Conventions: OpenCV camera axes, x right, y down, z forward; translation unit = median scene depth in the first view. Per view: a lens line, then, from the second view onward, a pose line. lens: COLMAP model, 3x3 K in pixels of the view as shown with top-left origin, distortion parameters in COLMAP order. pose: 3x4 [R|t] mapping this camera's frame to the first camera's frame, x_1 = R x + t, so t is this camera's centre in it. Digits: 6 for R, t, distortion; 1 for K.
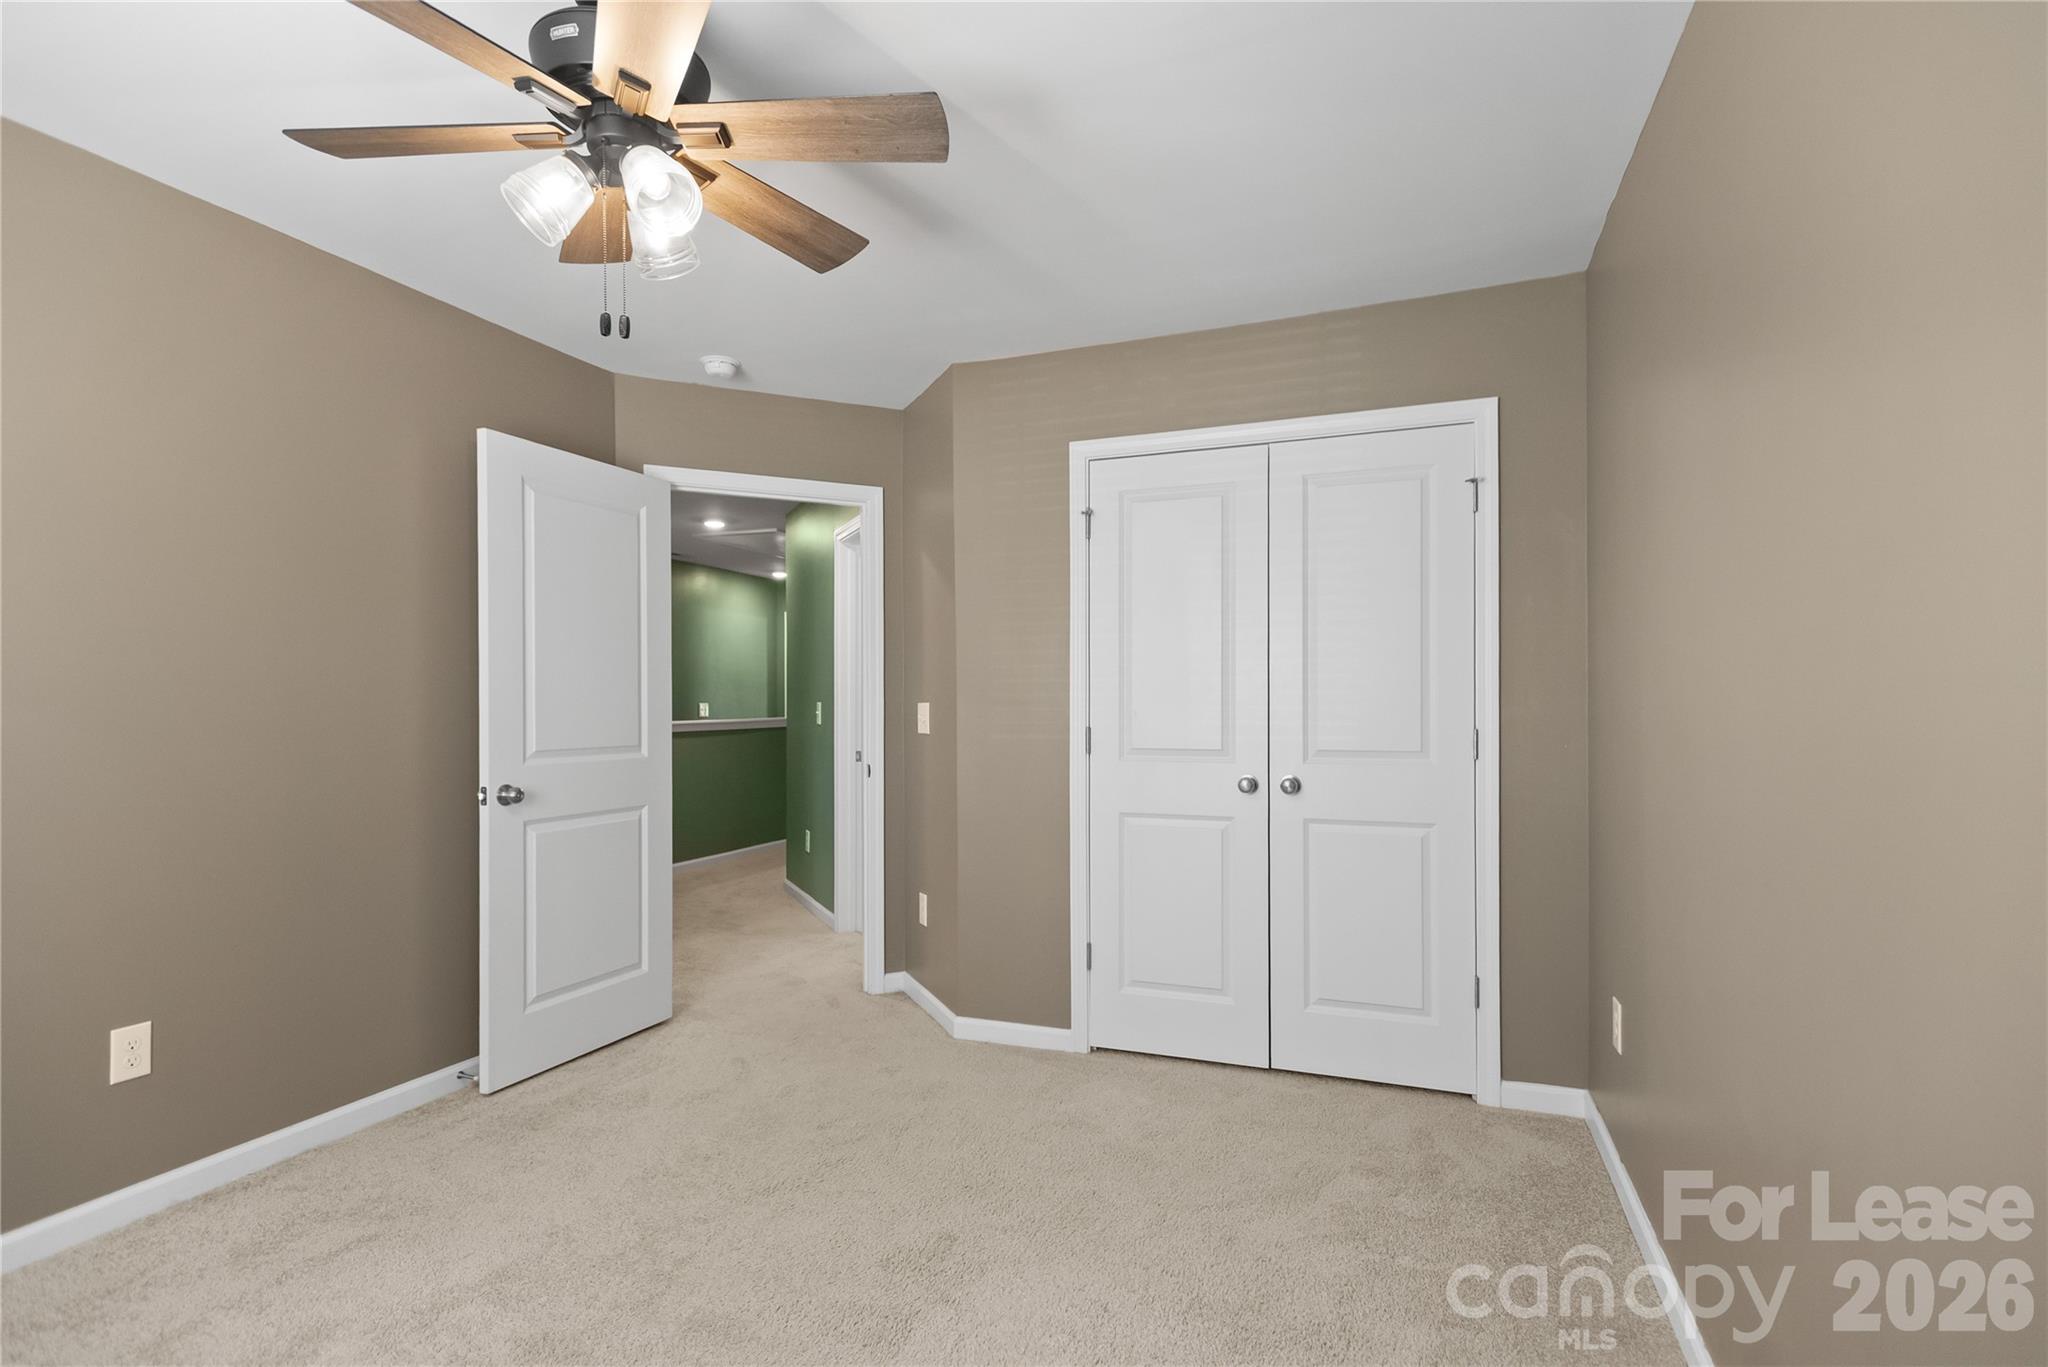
lens RADIAL K [[976.2, 0, 1034.4], [0, 976.2, 710.7], [0, 0, 1]] dist [0.003731, 0.000044]
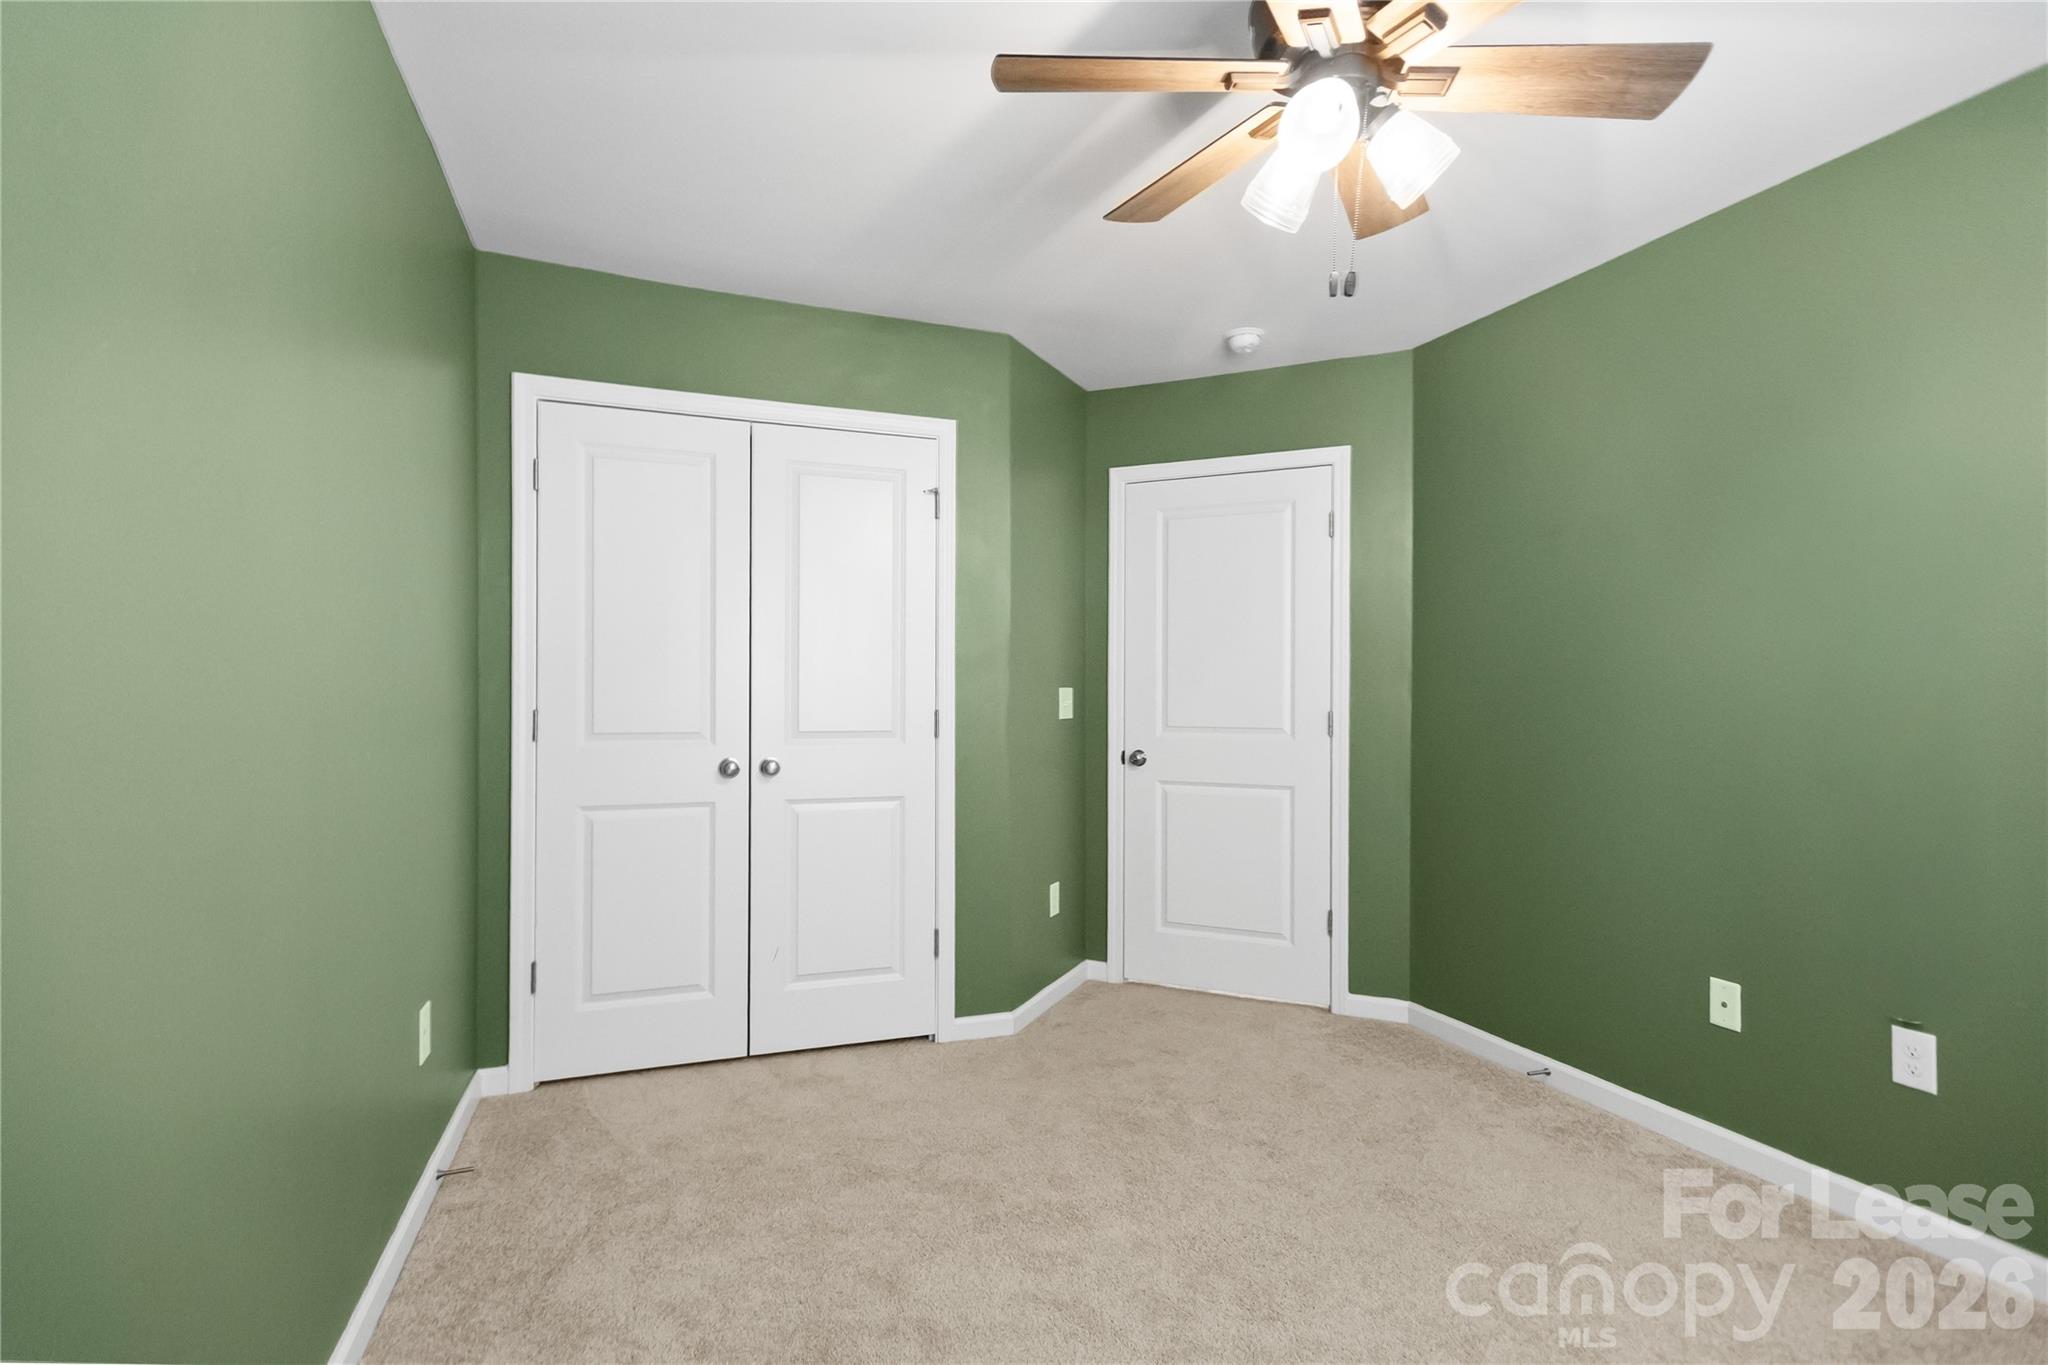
lens RADIAL K [[977.1, 0, 1013.5], [0, 977.1, 682.4], [0, 0, 1]] dist [0.009825, -0.000076]
pose [[0.769471, 0.014139, 0.638525, -0.187252], [-0.008146, 0.999891, -0.012324, 0.000189], [-0.638630, 0.004282, 0.769502, 0.069508]]
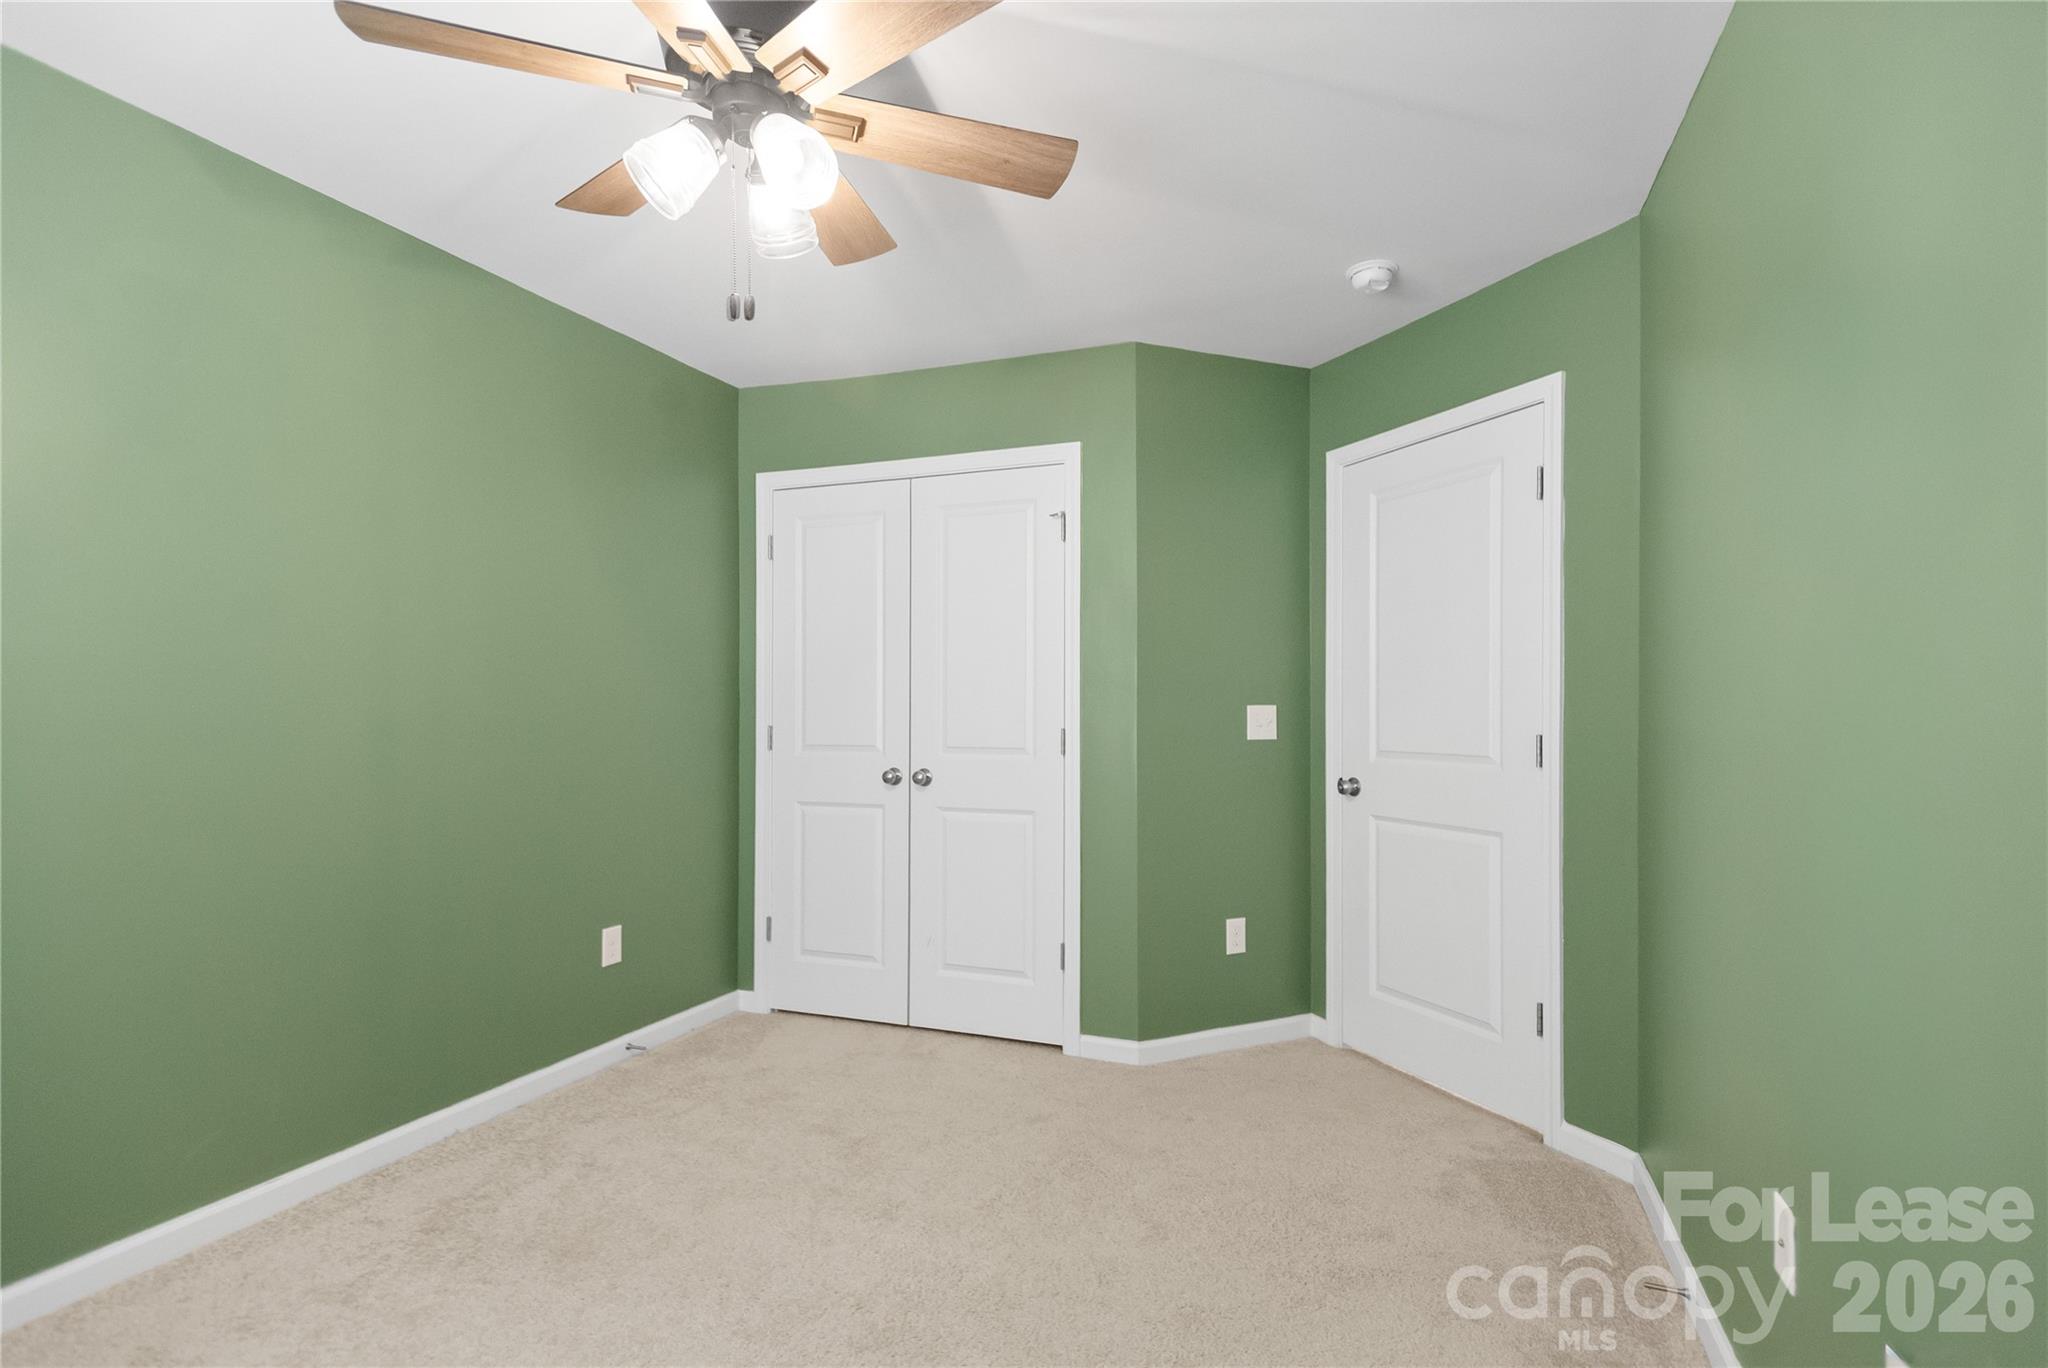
lens RADIAL K [[983.6, 0, 1025.8], [0, 983.6, 702.7], [0, 0, 1]] dist [0.014917, -0.000471]
pose [[0.999861, 0.004748, -0.015957, 0.392756], [-0.004858, 0.999965, -0.006876, -0.003425], [0.015924, 0.006953, 0.999849, -0.150459]]
